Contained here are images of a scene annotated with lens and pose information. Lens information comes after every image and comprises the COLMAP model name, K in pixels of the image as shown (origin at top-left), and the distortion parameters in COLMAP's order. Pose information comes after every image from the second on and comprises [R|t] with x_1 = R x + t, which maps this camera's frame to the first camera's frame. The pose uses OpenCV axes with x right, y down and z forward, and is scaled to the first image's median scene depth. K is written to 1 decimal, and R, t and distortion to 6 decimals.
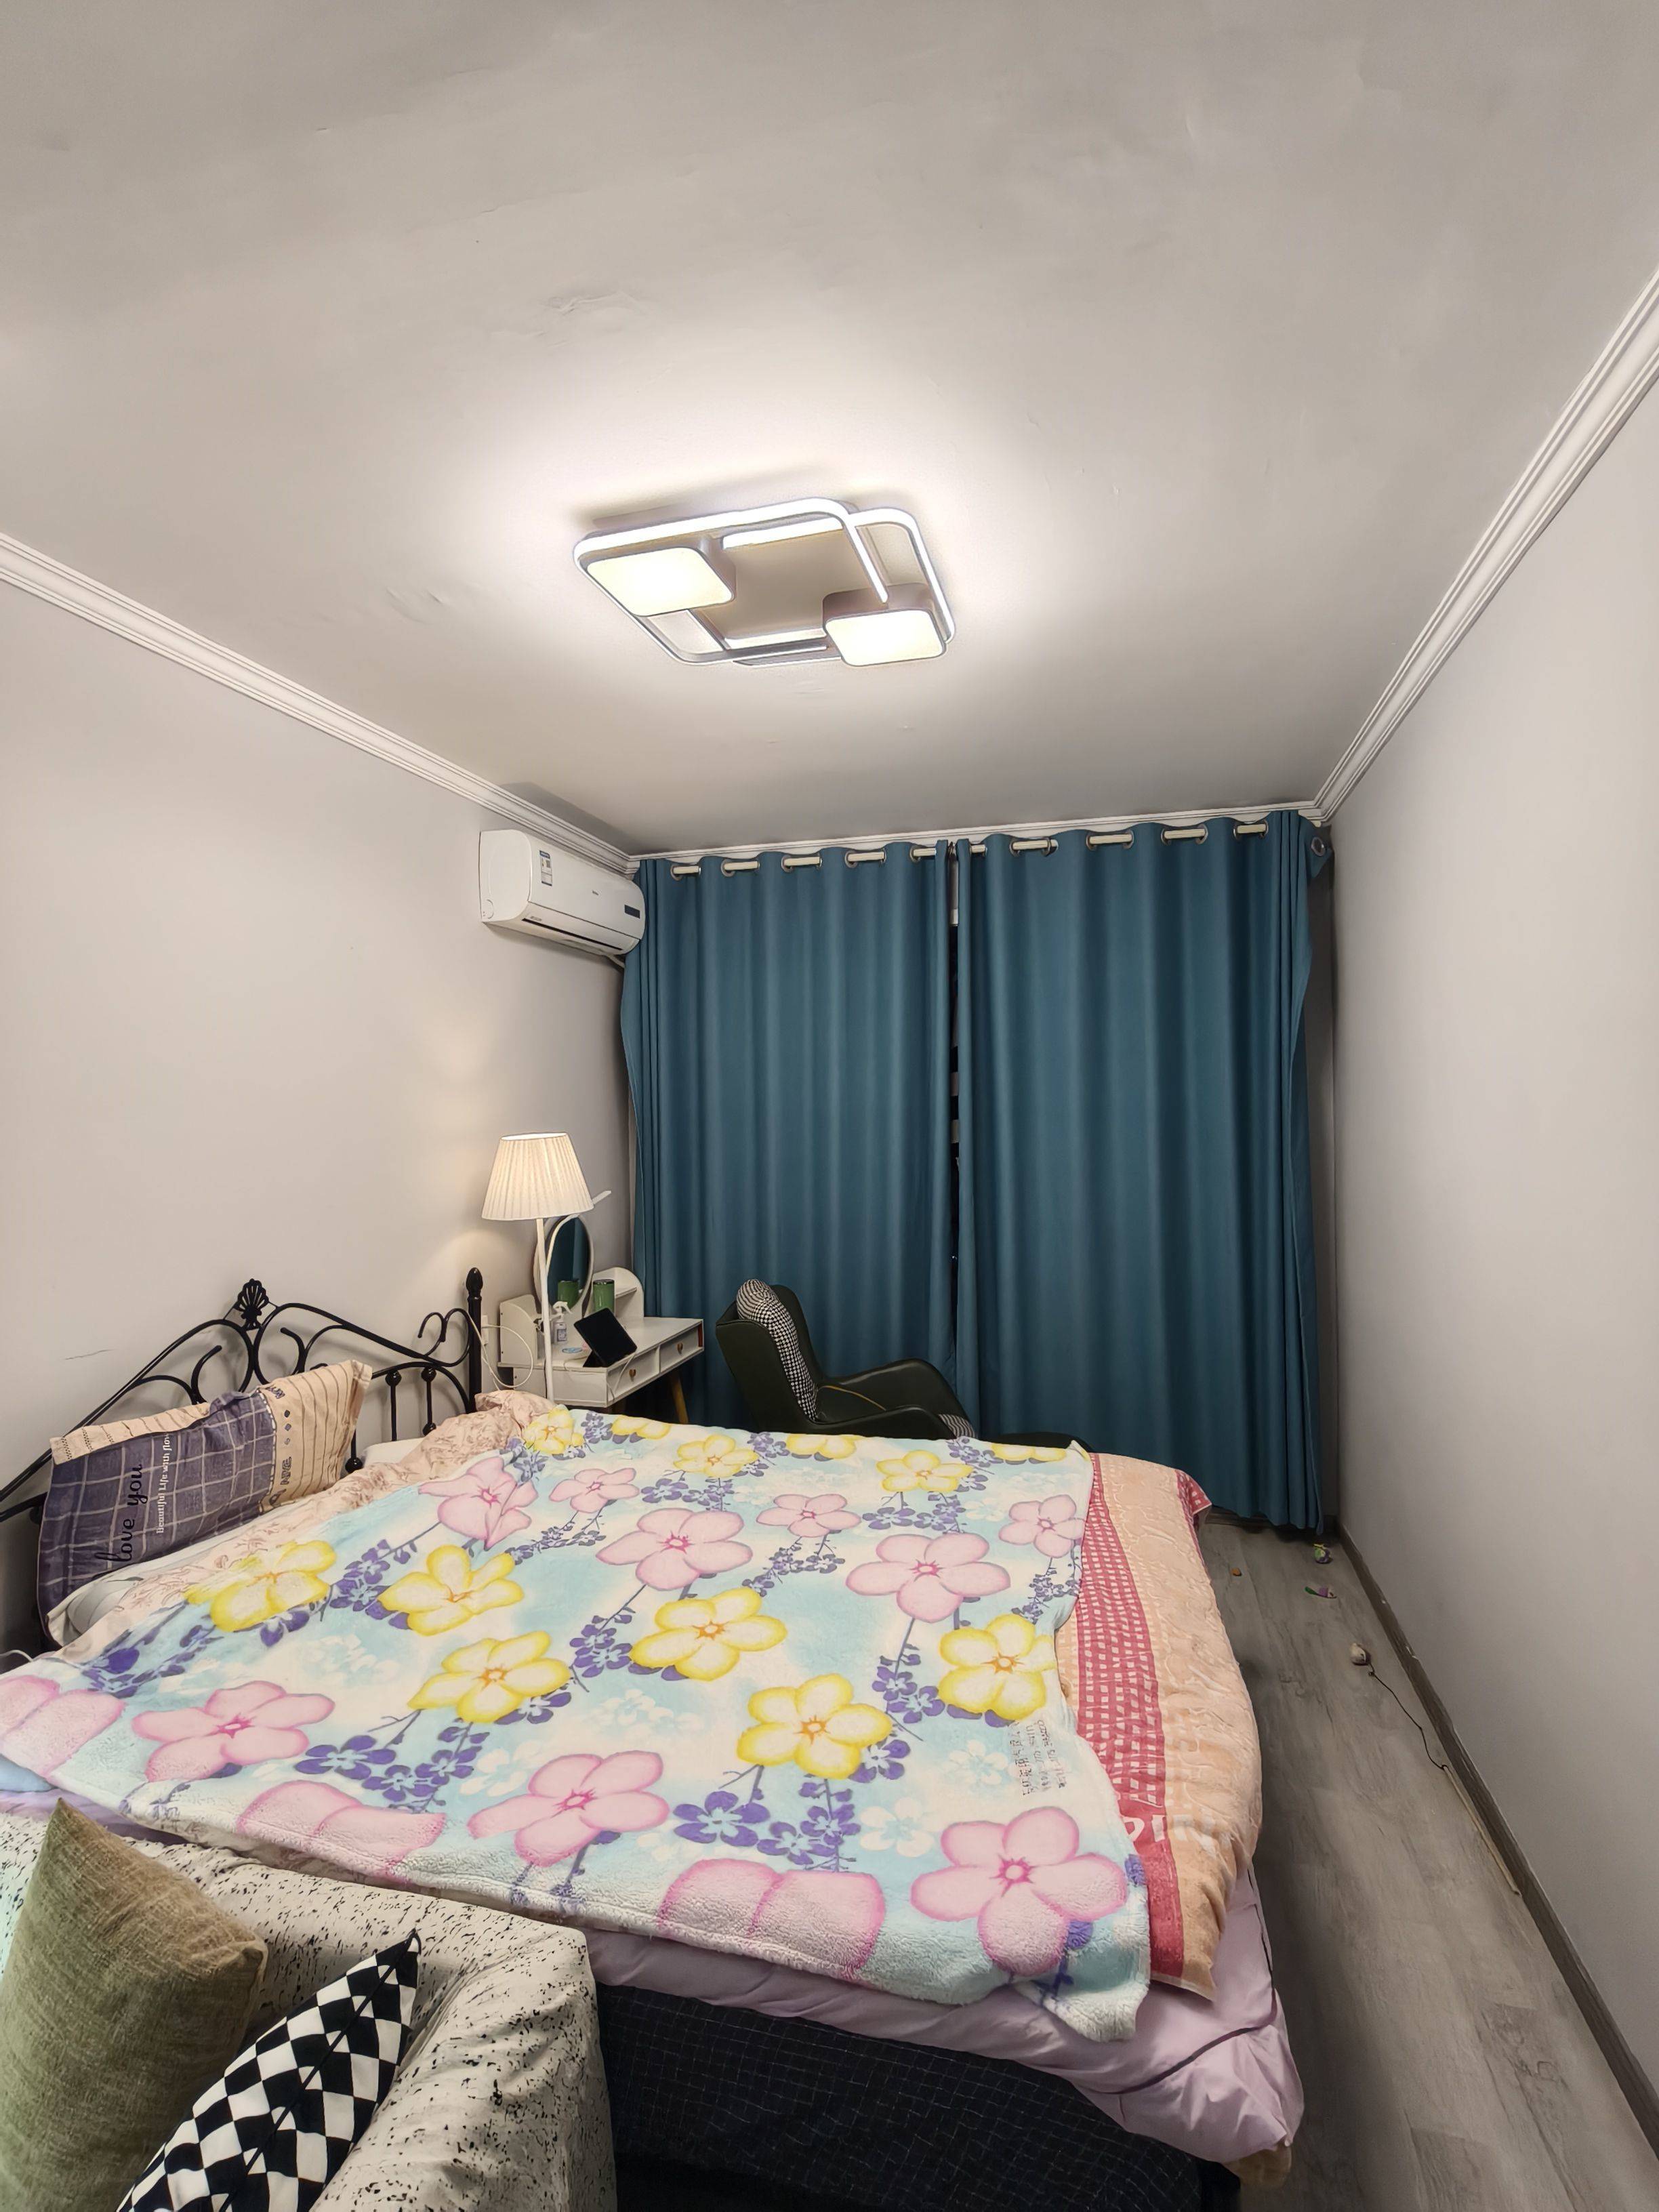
lens RADIAL K [[1036.5, 0, 835.0], [0, 1036.5, 1115.5], [0, 0, 1]] dist [-0.007122, 0.004196]
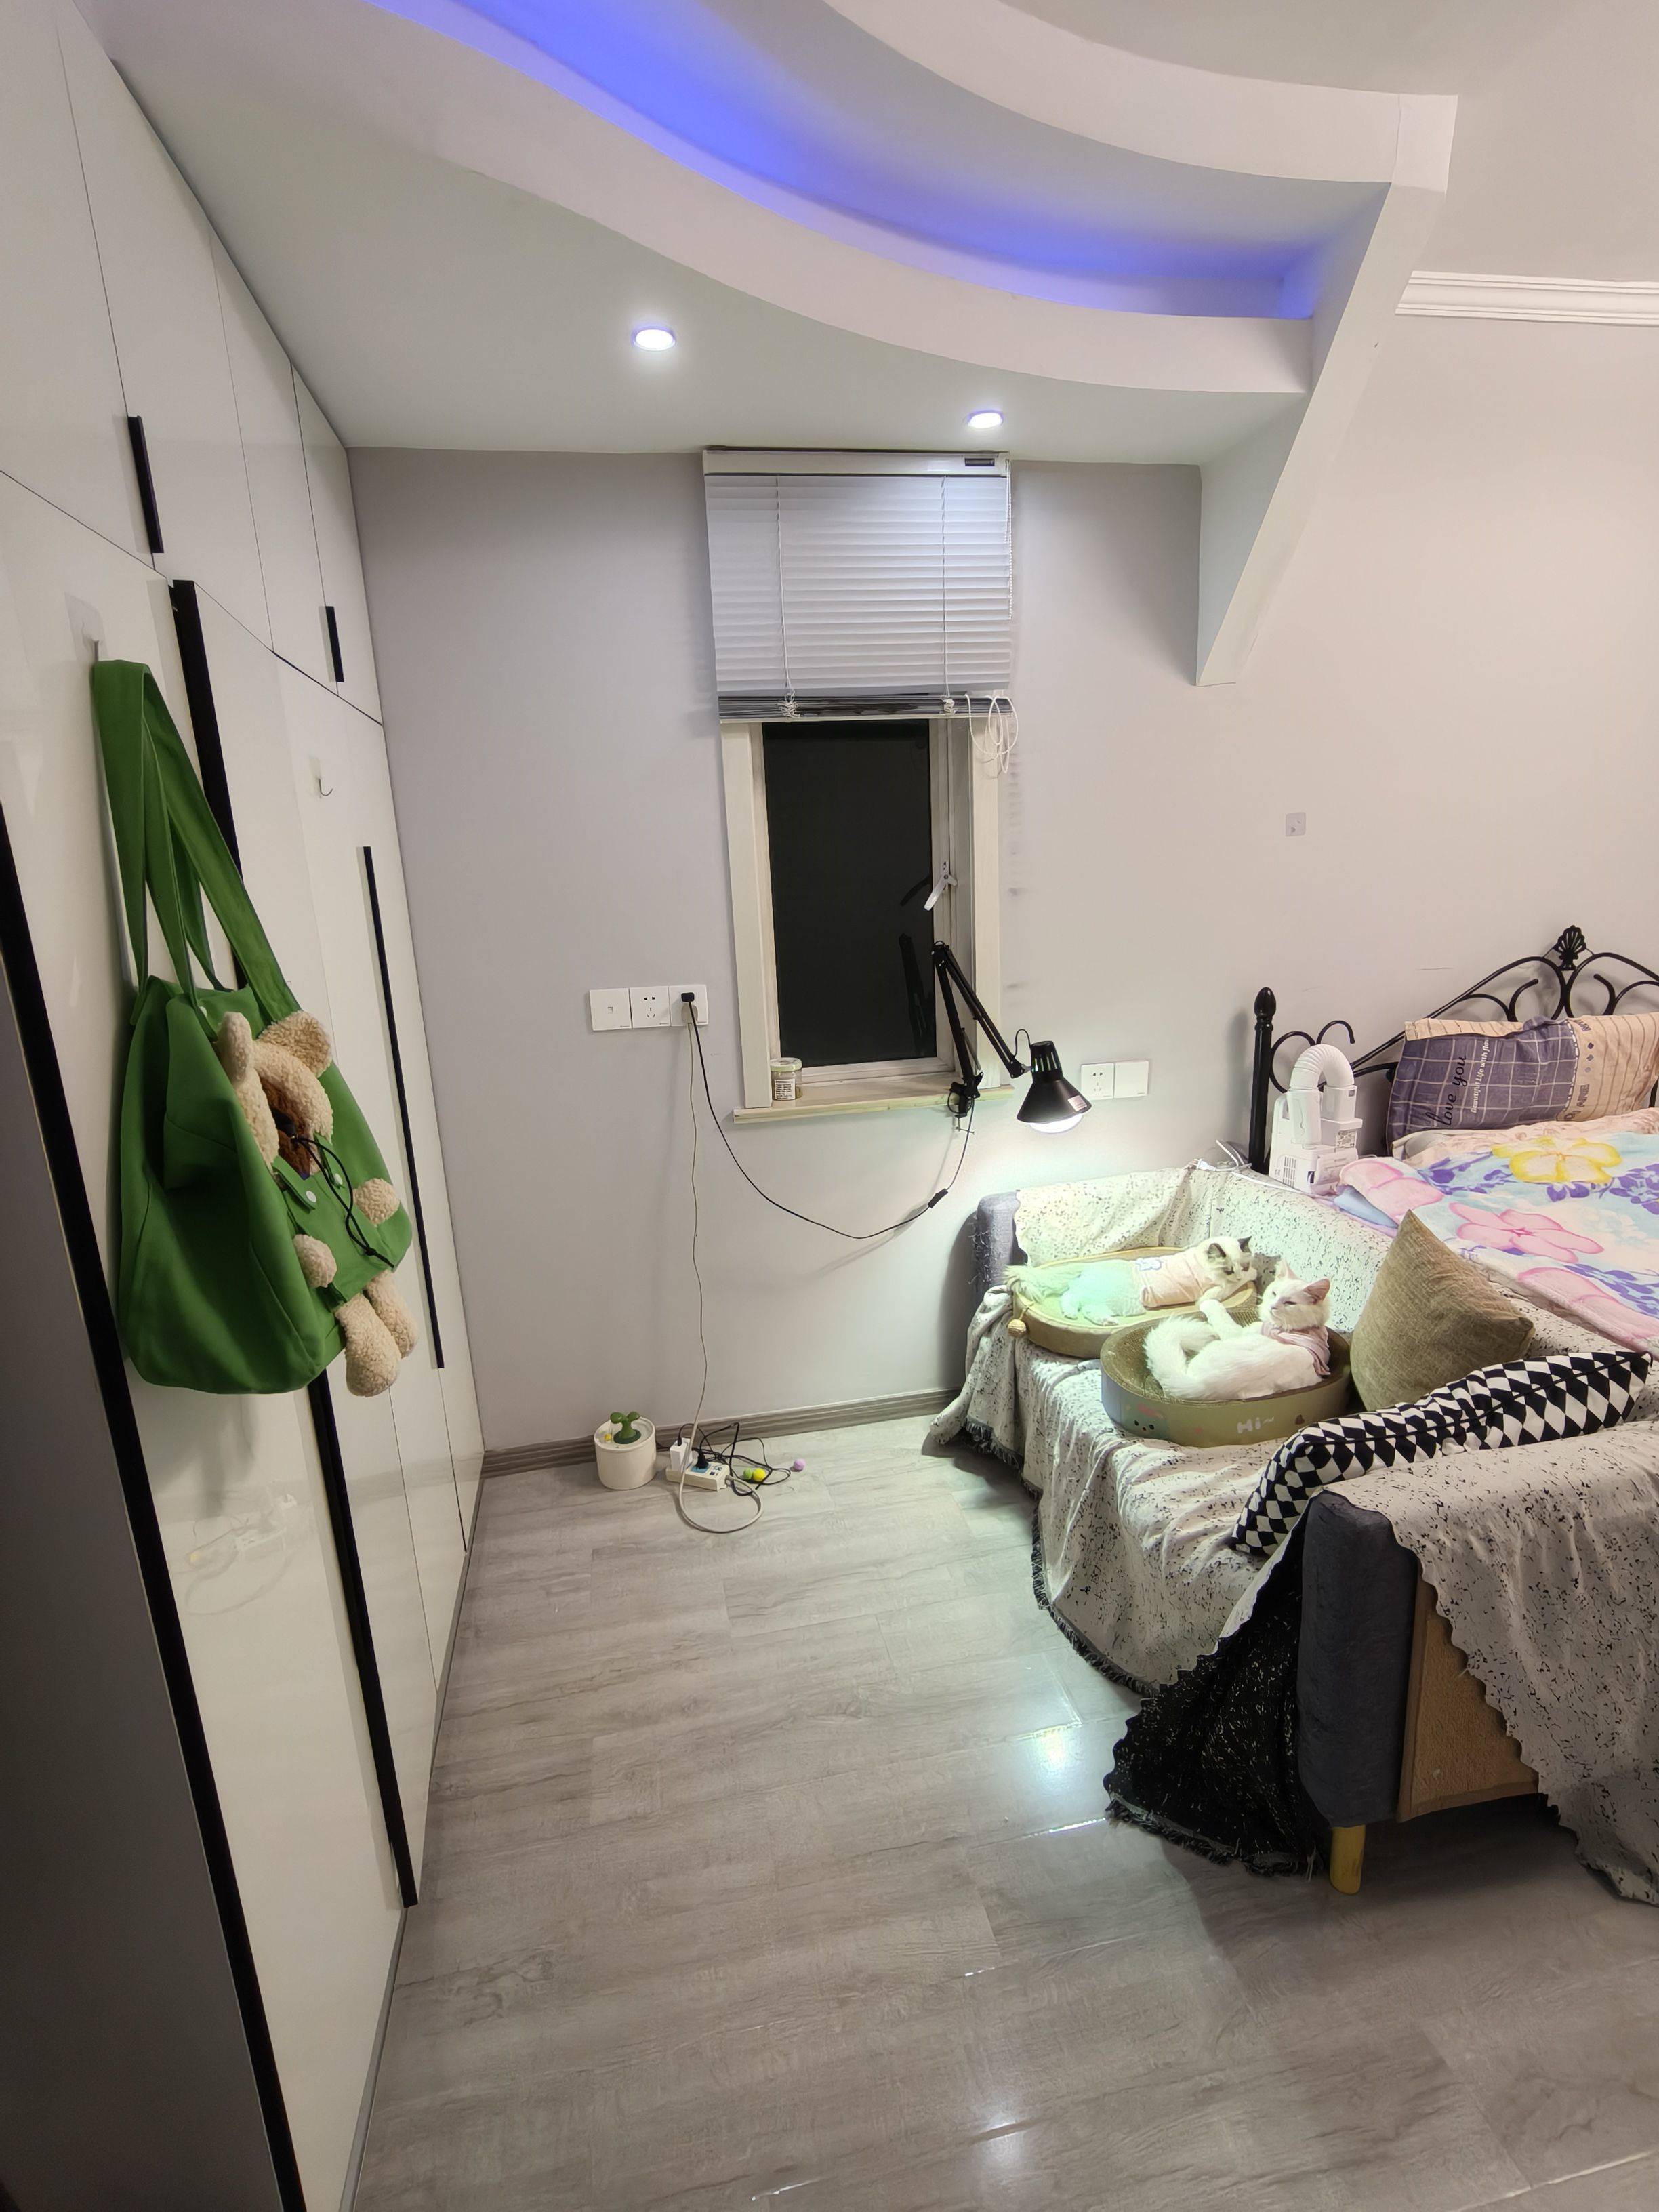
lens RADIAL K [[1050.4, 0, 828.0], [0, 1050.4, 1108.4], [0, 0, 1]] dist [-0.009189, 0.004863]
pose [[0.435596, 0.199673, -0.877717, 0.128947], [0.036696, 0.970337, 0.238955, 0.054557], [0.899394, -0.136296, 0.415348, -0.241447]]
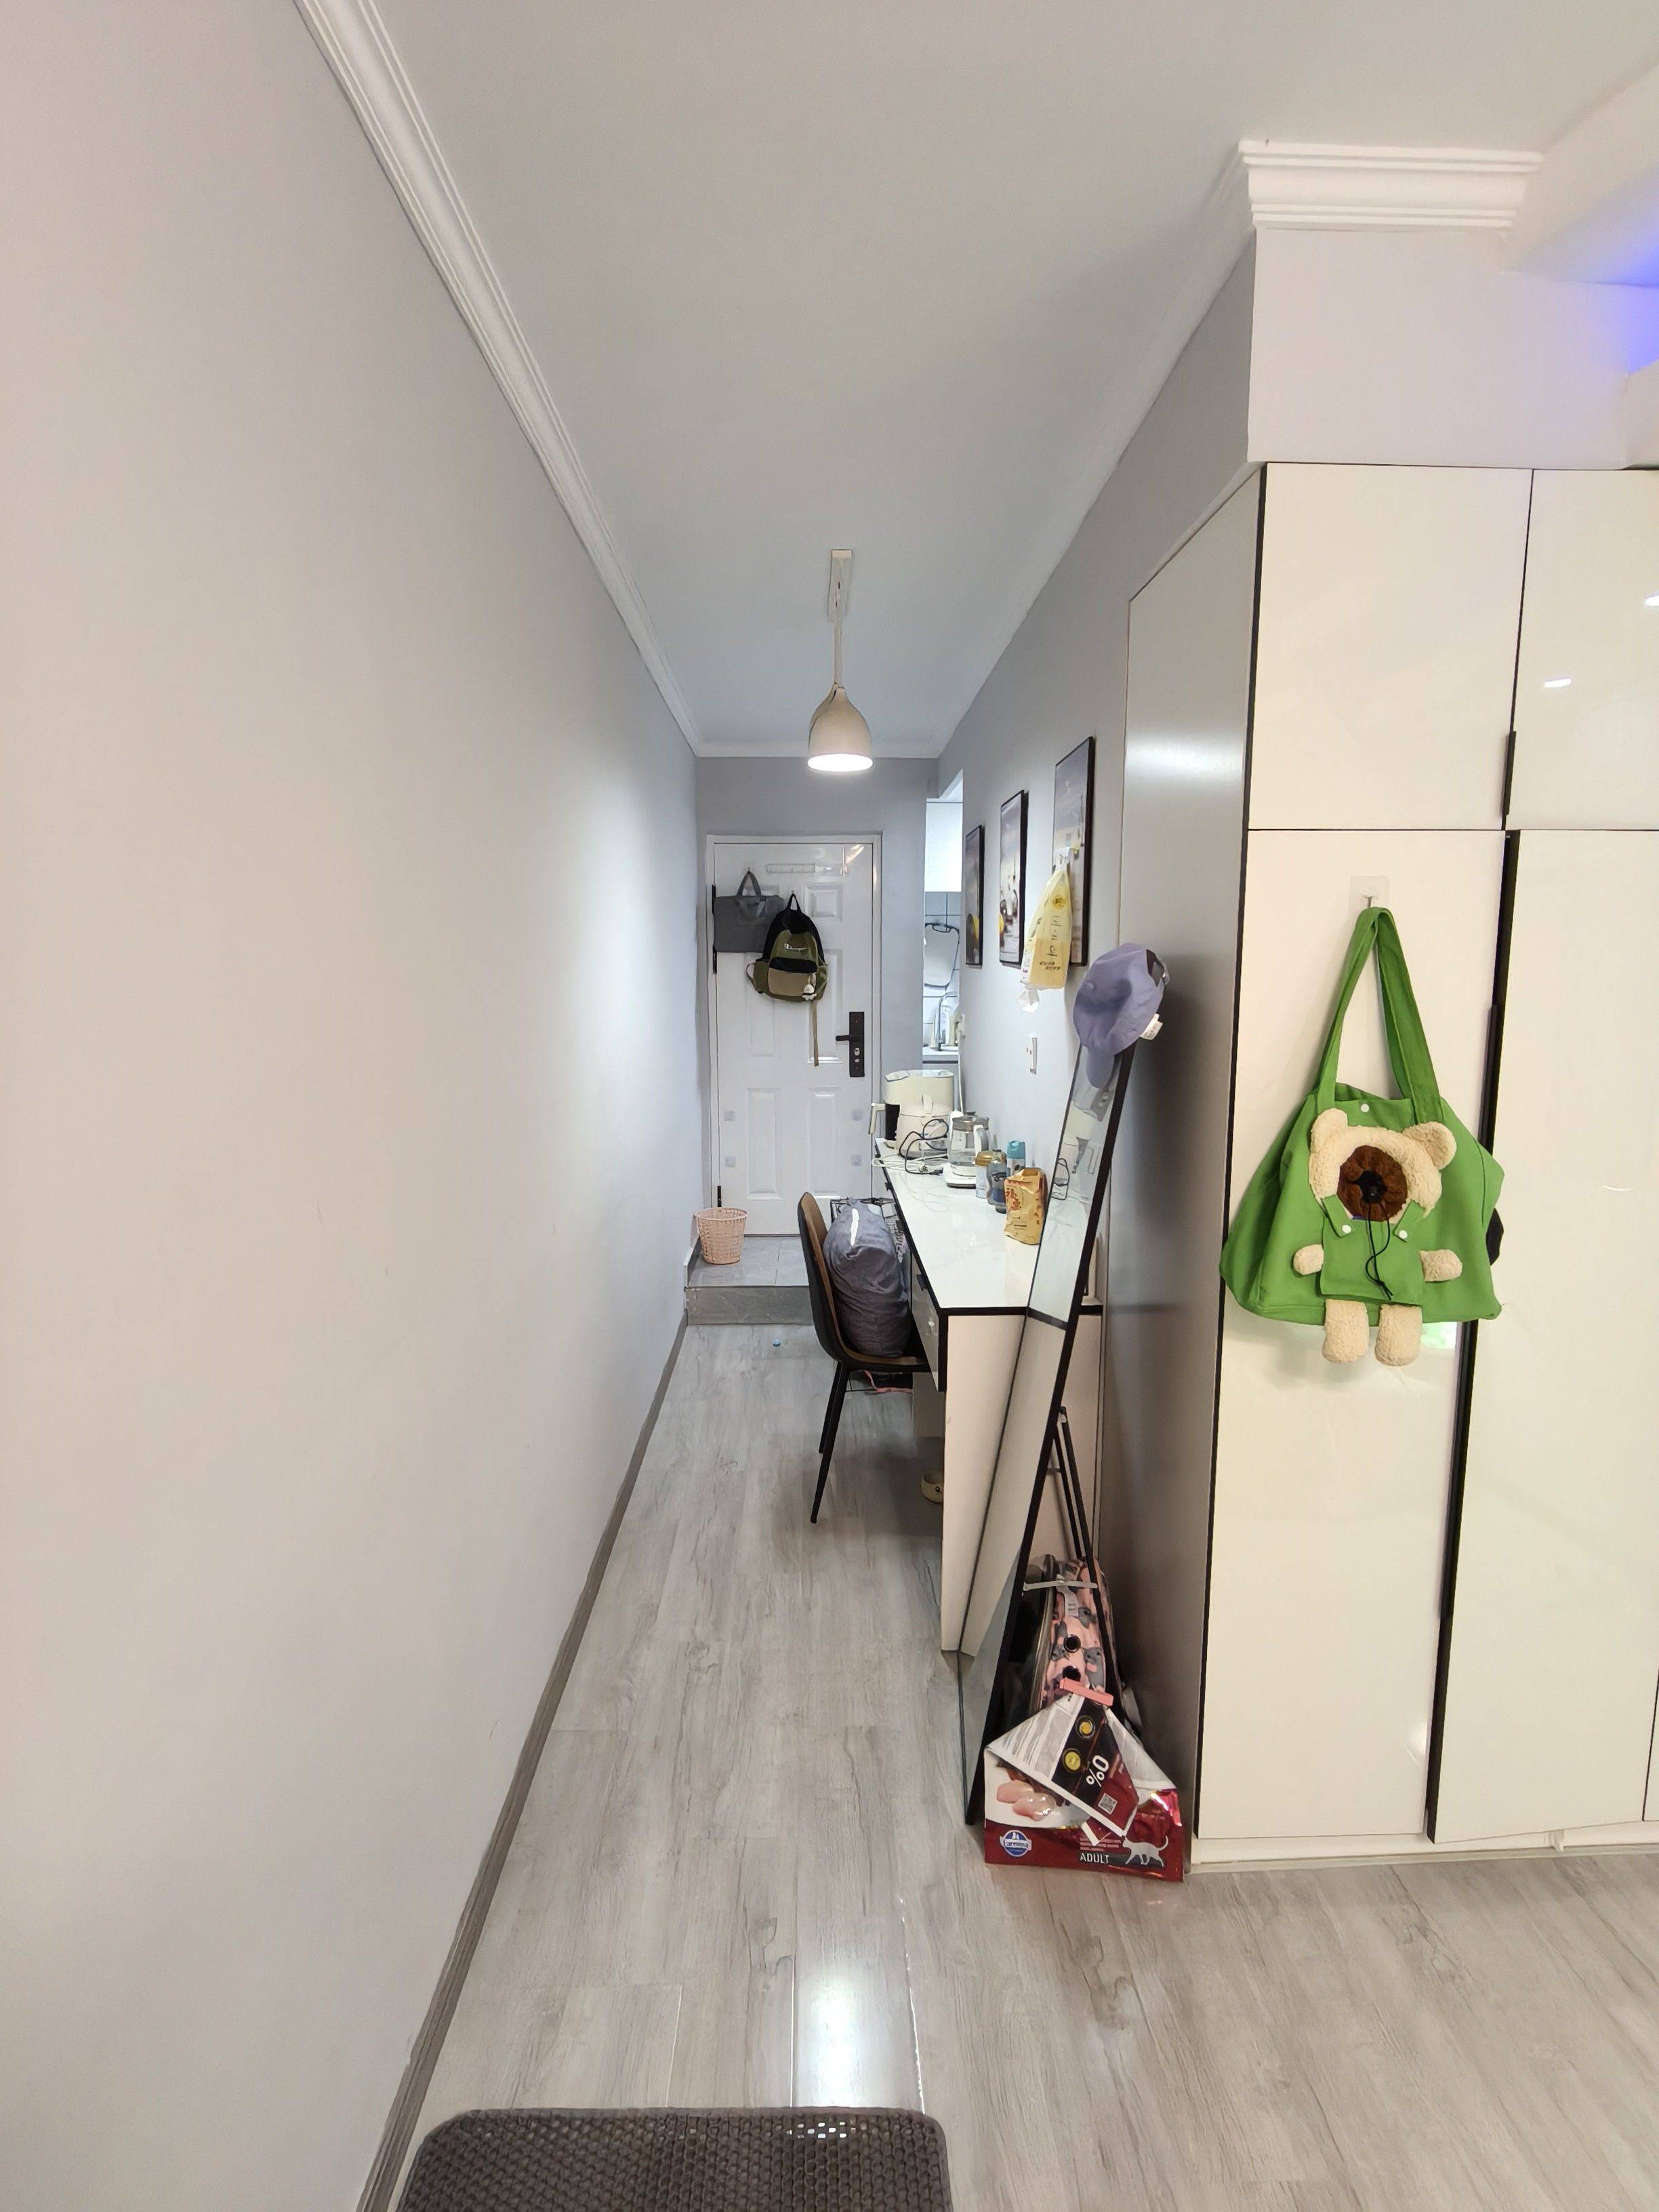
lens RADIAL K [[1036.5, 0, 844.3], [0, 1036.5, 1112.5], [0, 0, 1]] dist [-0.007122, 0.004196]
pose [[-0.957752, 0.055355, -0.282218, 0.170458], [0.012556, 0.988415, 0.151258, 0.002081], [0.287321, 0.141325, -0.947351, 0.273525]]
